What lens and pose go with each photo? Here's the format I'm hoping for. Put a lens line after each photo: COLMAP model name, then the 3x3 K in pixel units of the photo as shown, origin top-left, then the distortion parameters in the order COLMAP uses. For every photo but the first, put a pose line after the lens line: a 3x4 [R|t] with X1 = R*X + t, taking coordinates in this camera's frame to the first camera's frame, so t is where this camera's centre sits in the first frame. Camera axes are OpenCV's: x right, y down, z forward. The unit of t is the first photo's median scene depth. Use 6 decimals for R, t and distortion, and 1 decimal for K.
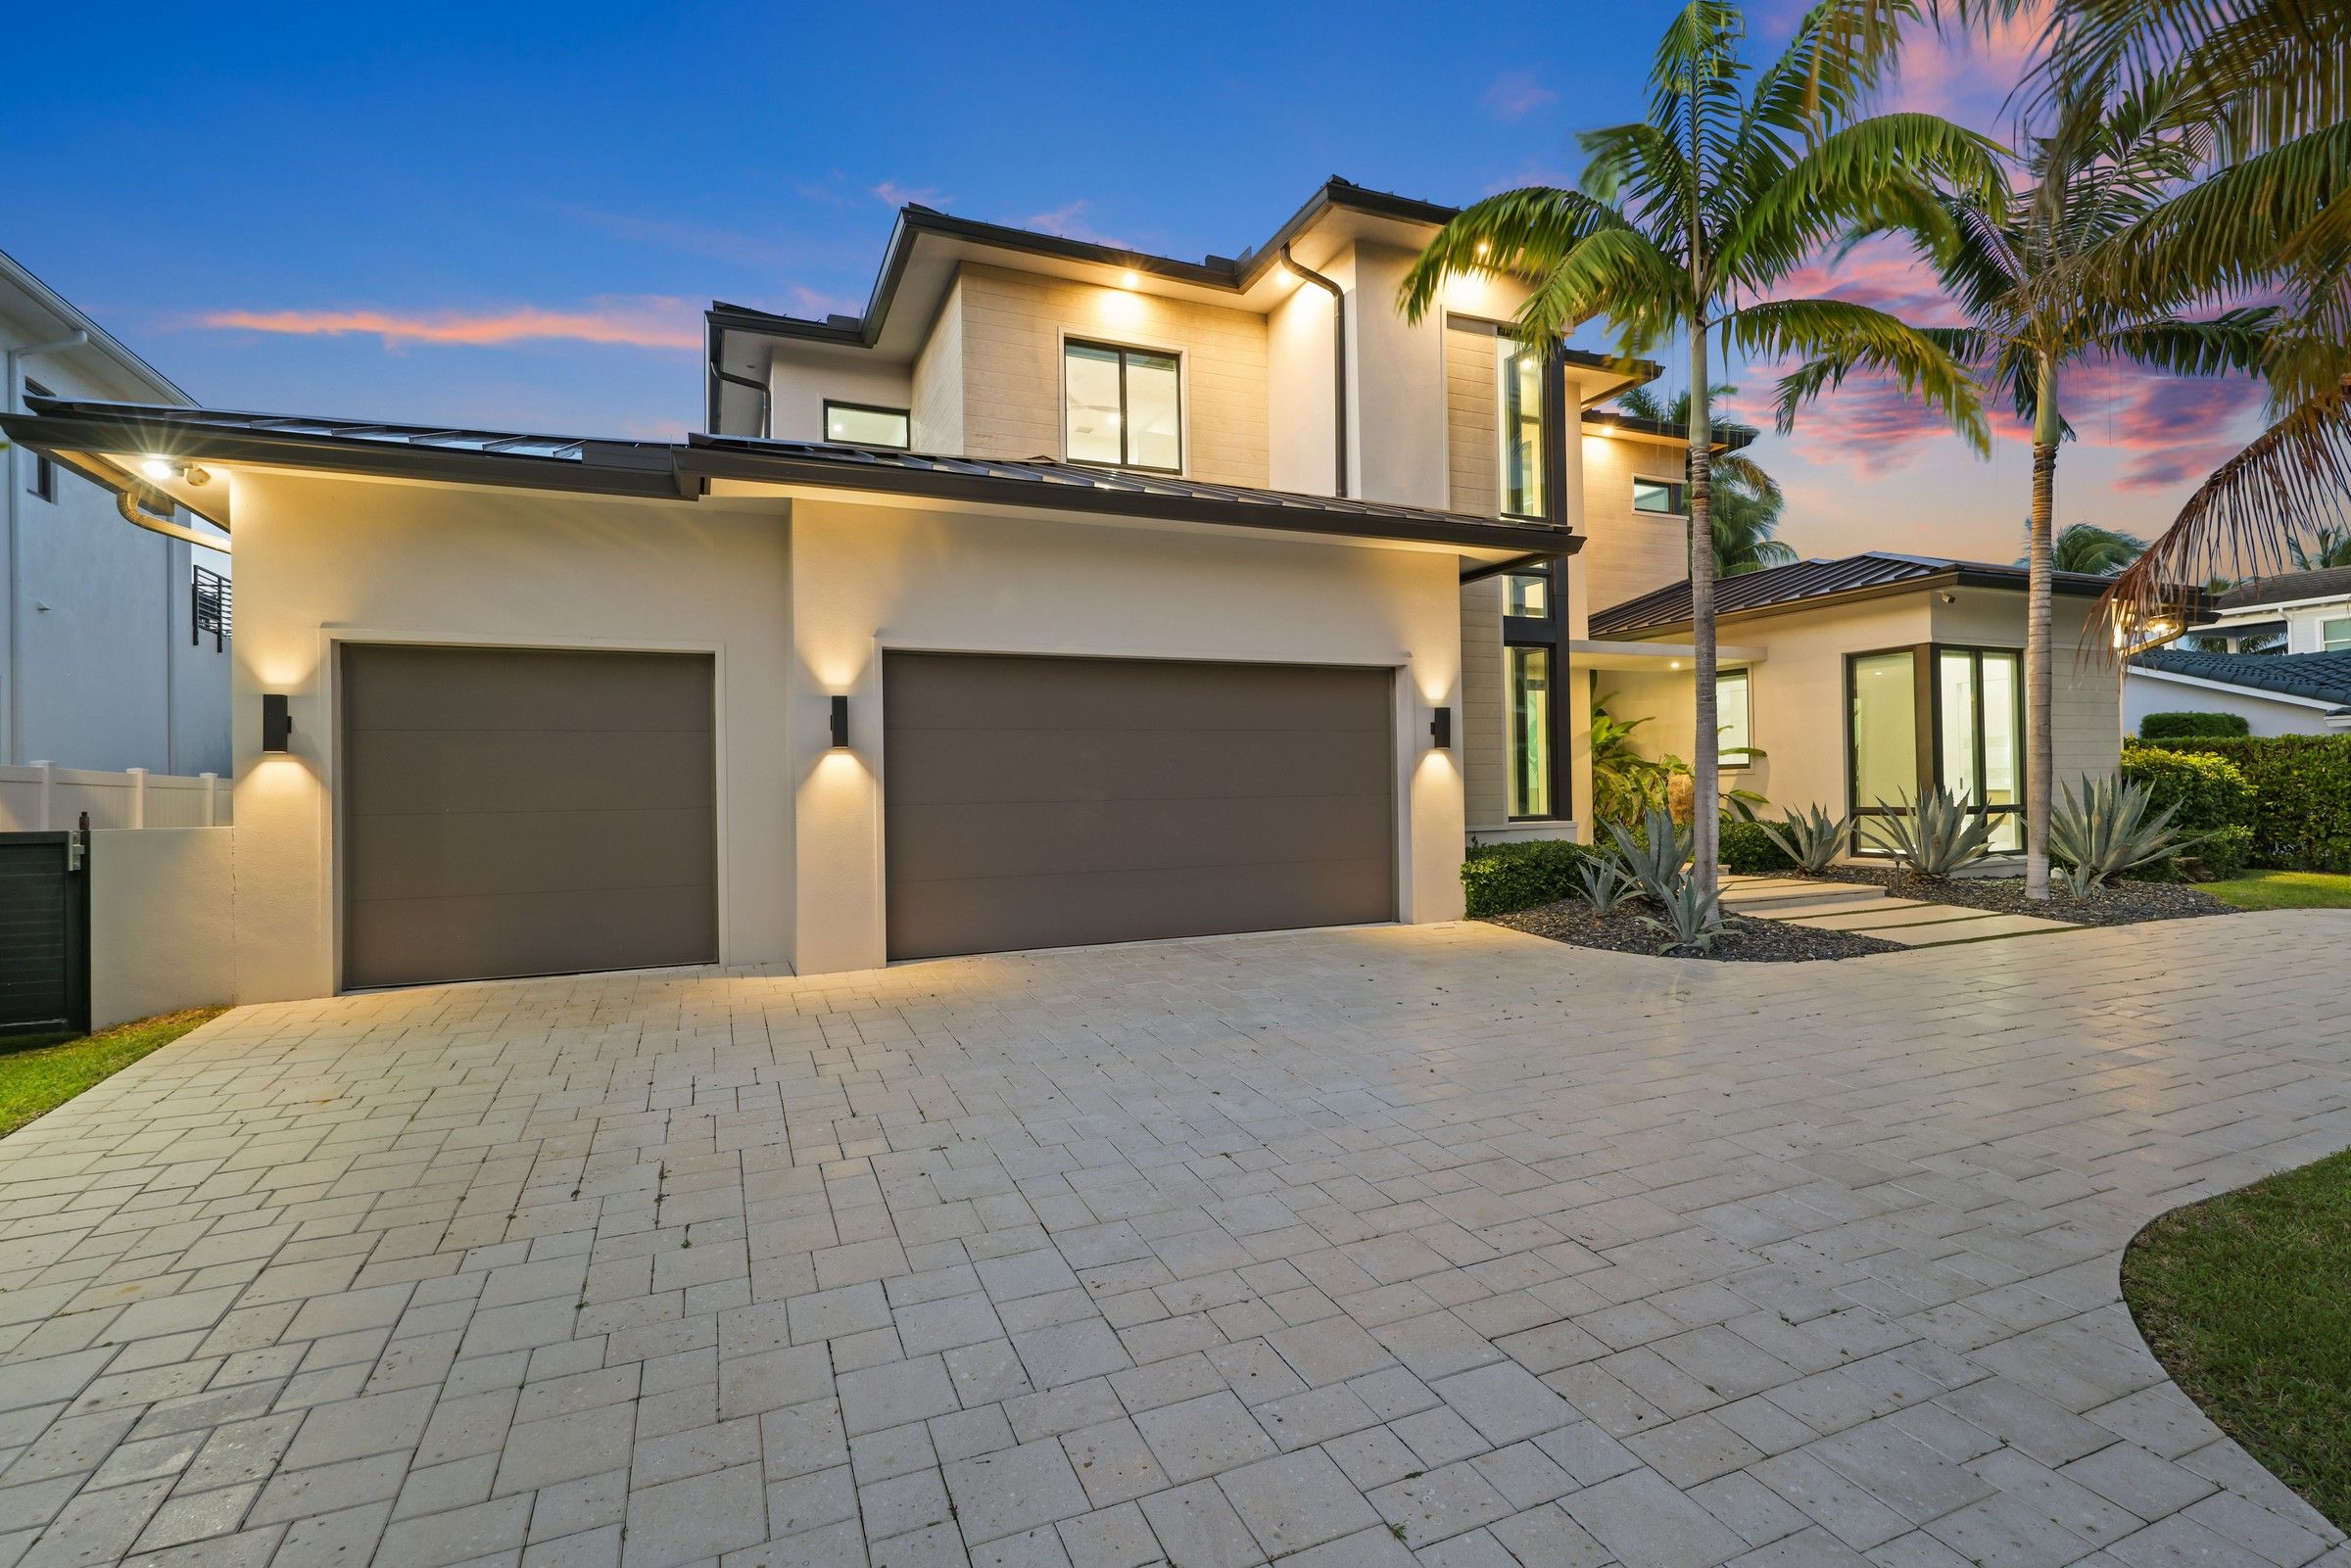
lens RADIAL K [[1042.4, 0, 1175.5], [0, 1042.4, 784.0], [0, 0, 1]] dist [0.002170, -0.000009]
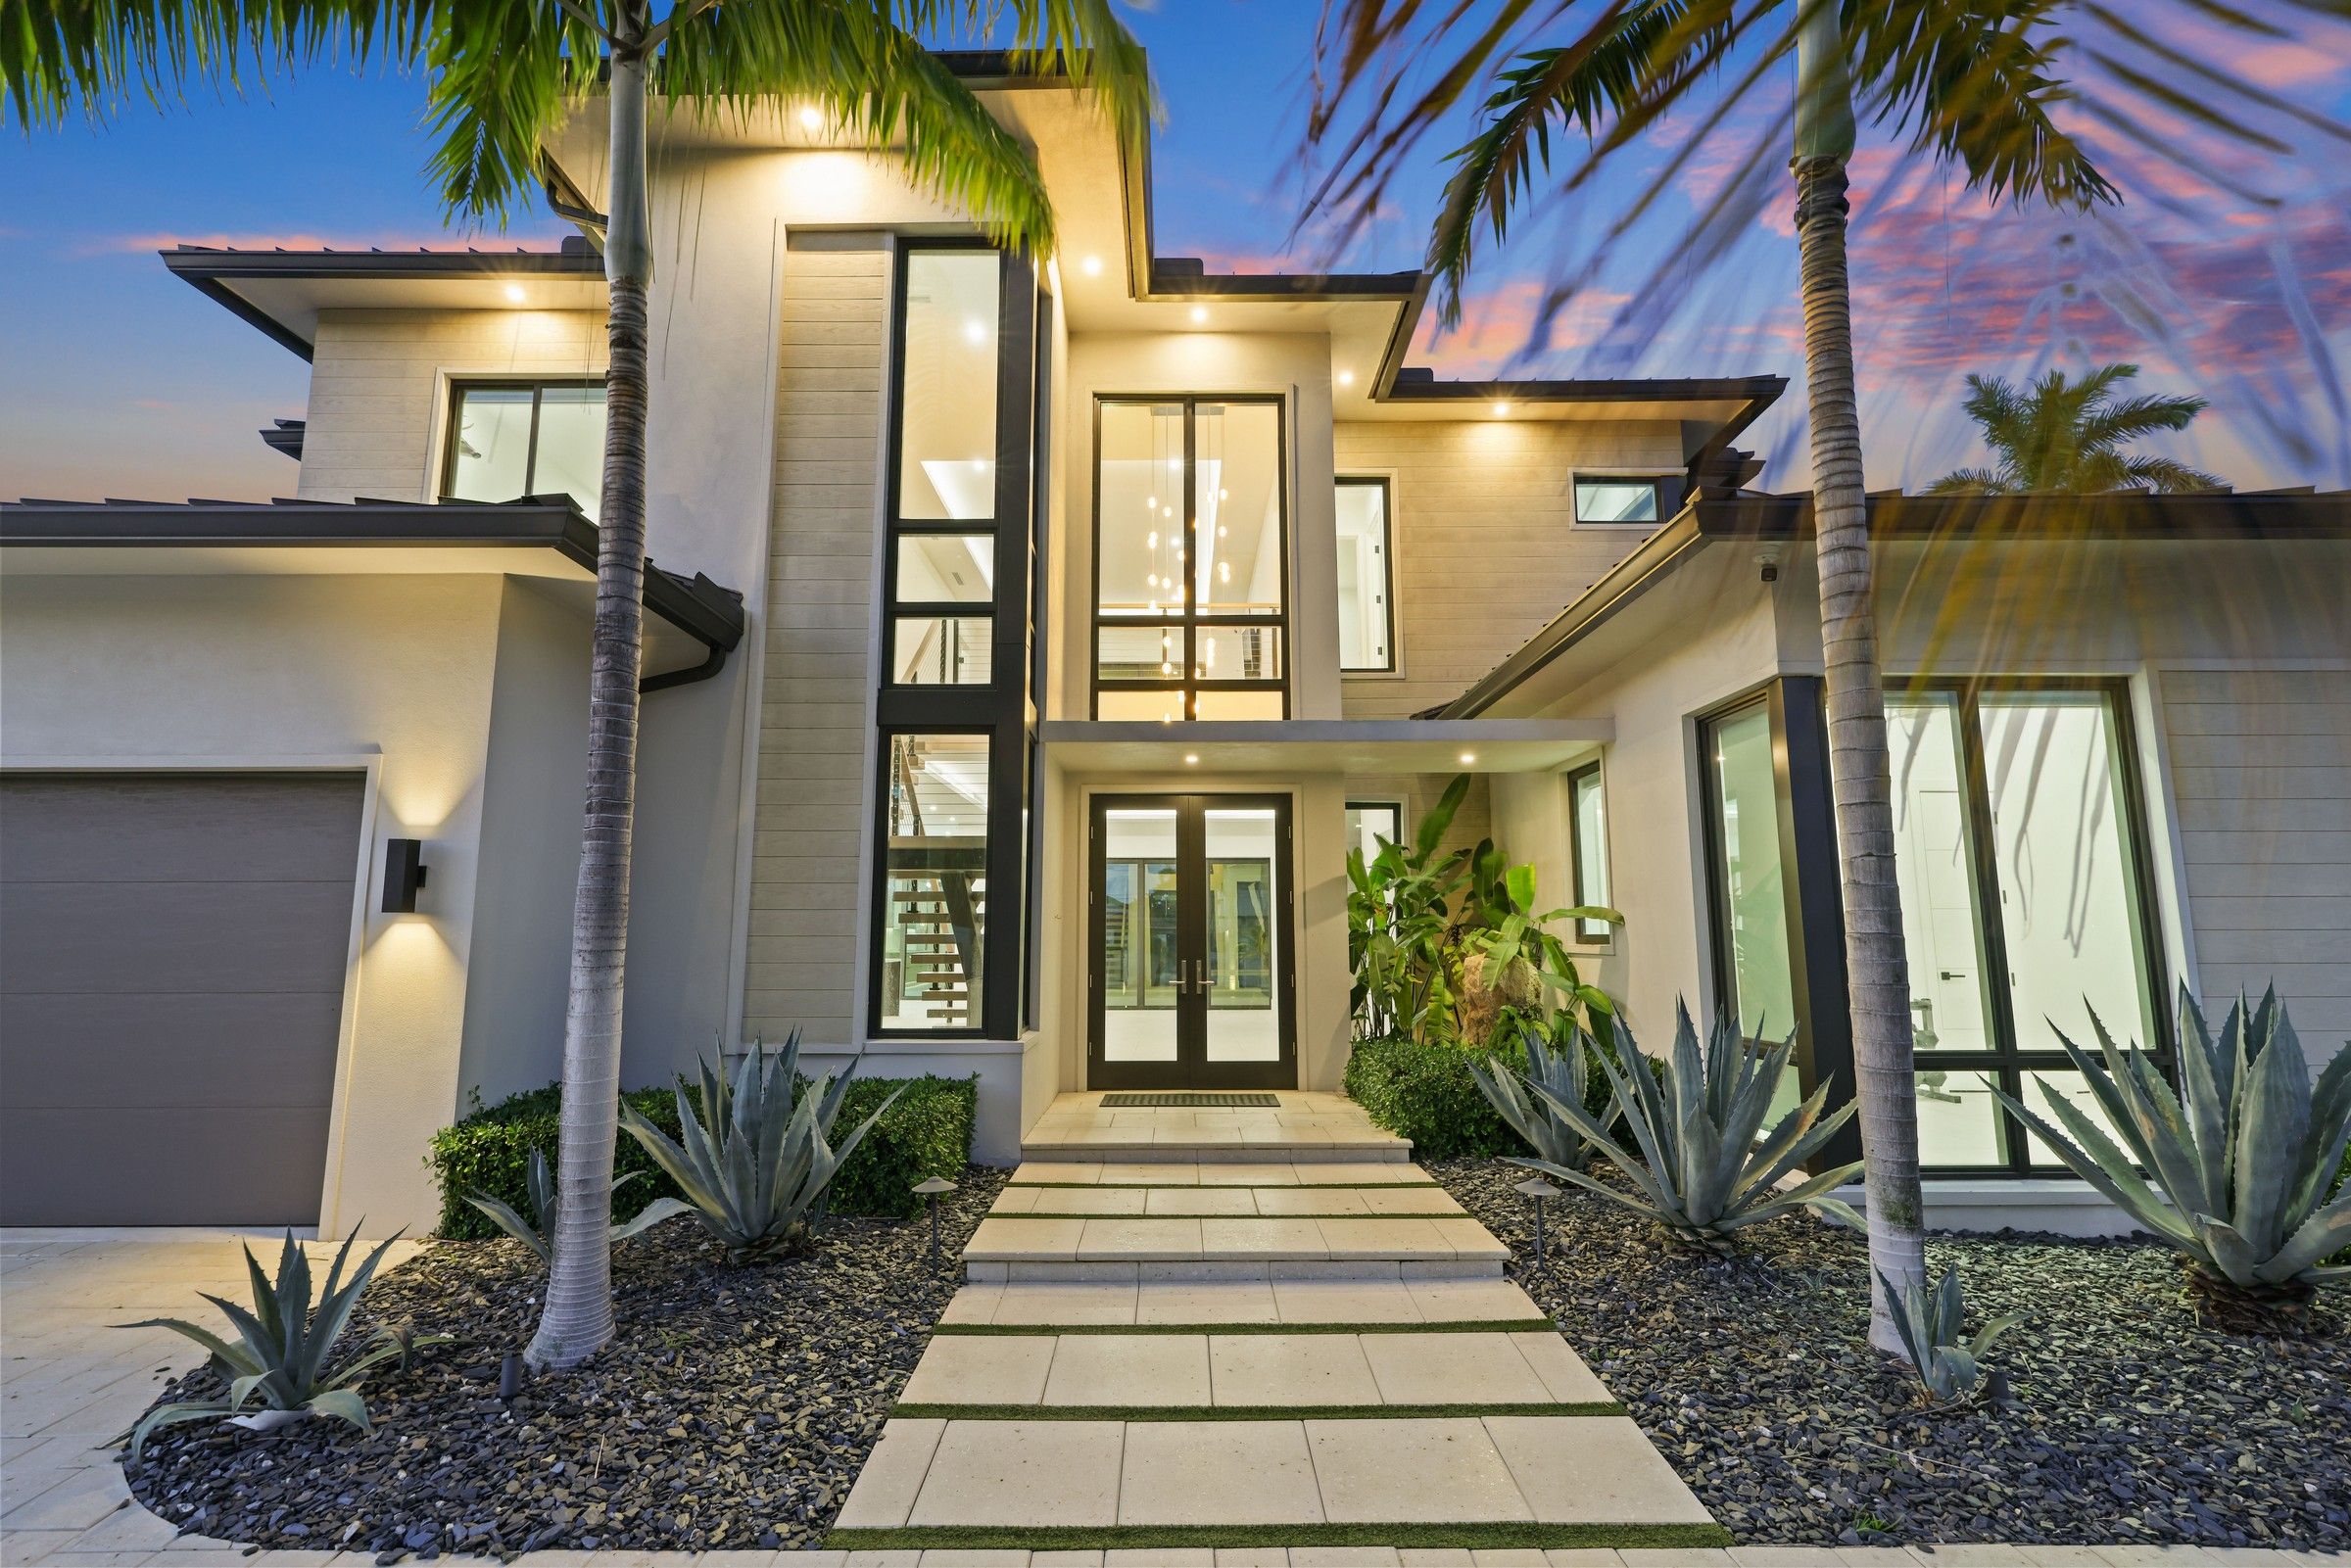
lens RADIAL K [[1042.4, 0, 1175.5], [0, 1042.4, 784.0], [0, 0, 1]] dist [0.002170, -0.000009]
pose [[0.925597, -0.038972, -0.376500, 0.704684], [-0.012270, 0.991073, -0.132754, -0.028899], [0.378312, 0.127496, 0.916856, 0.538683]]
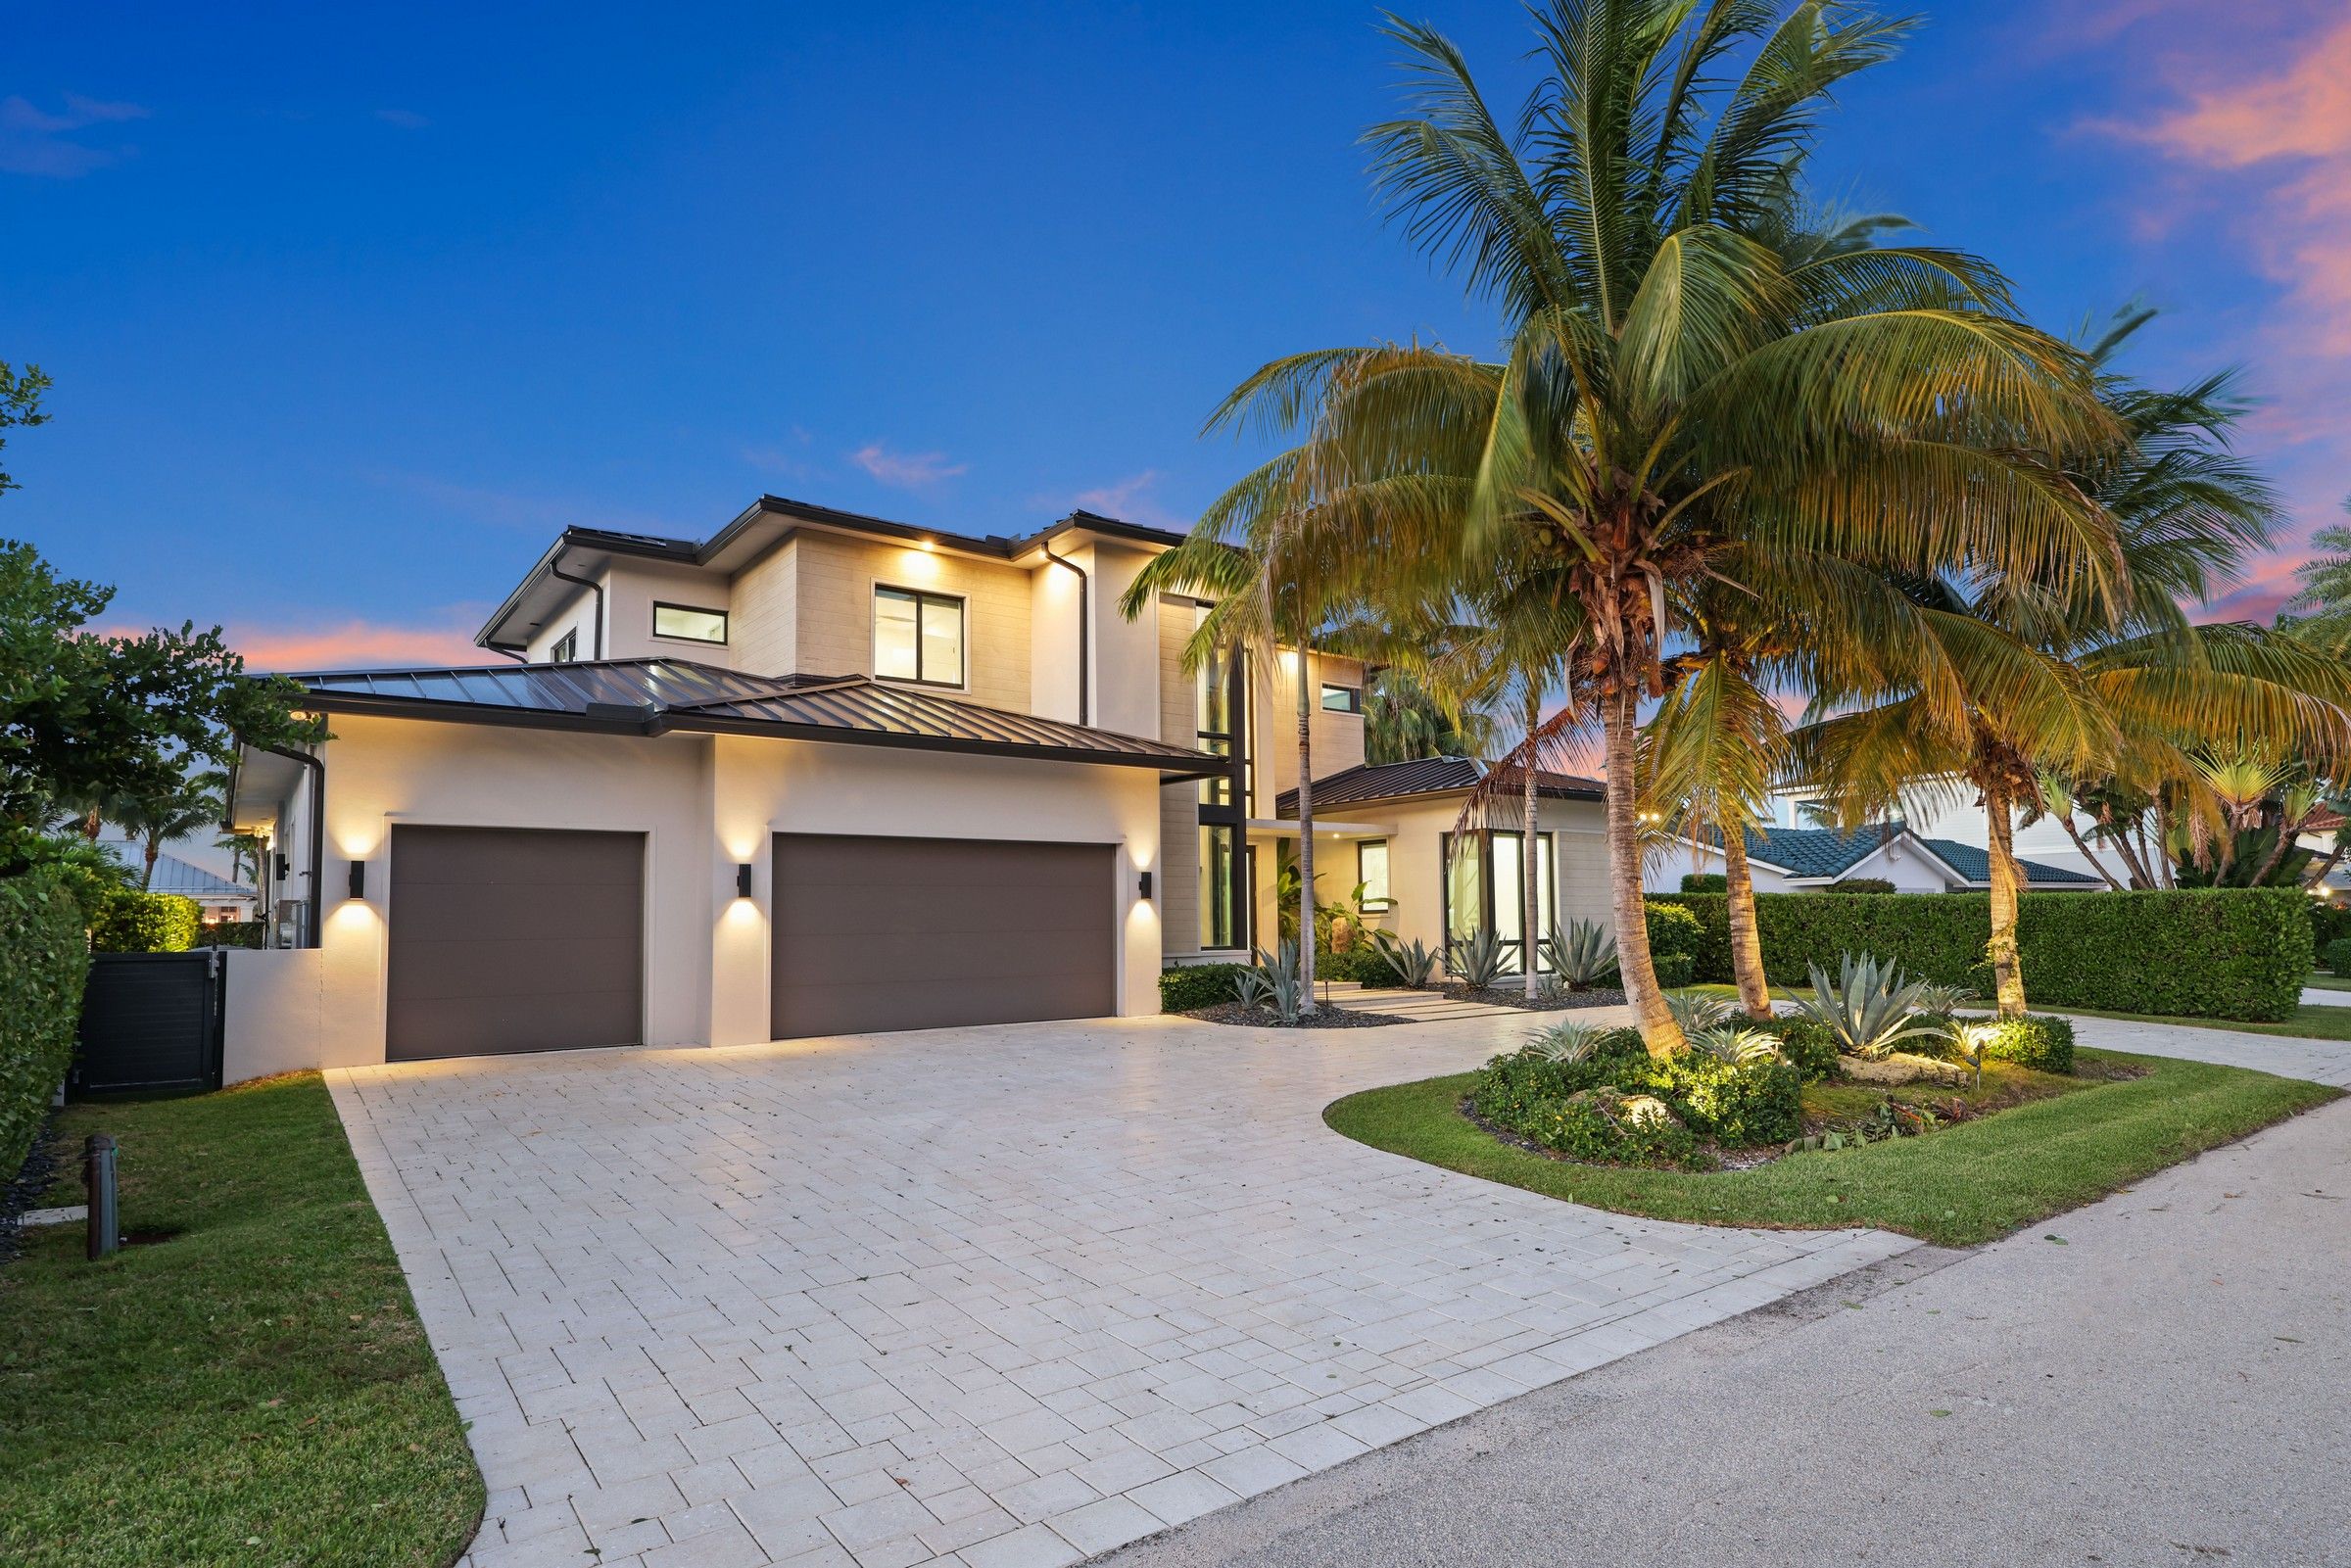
lens RADIAL K [[1266.6, 0, 1281.2], [0, 1266.6, 859.8], [0, 0, 1]] dist [0.001305, 0.000045]
pose [[0.958103, 0.016343, 0.285956, -0.068759], [-0.000910, 0.998539, -0.054020, 0.006310], [-0.286421, 0.051497, 0.956719, -0.682435]]
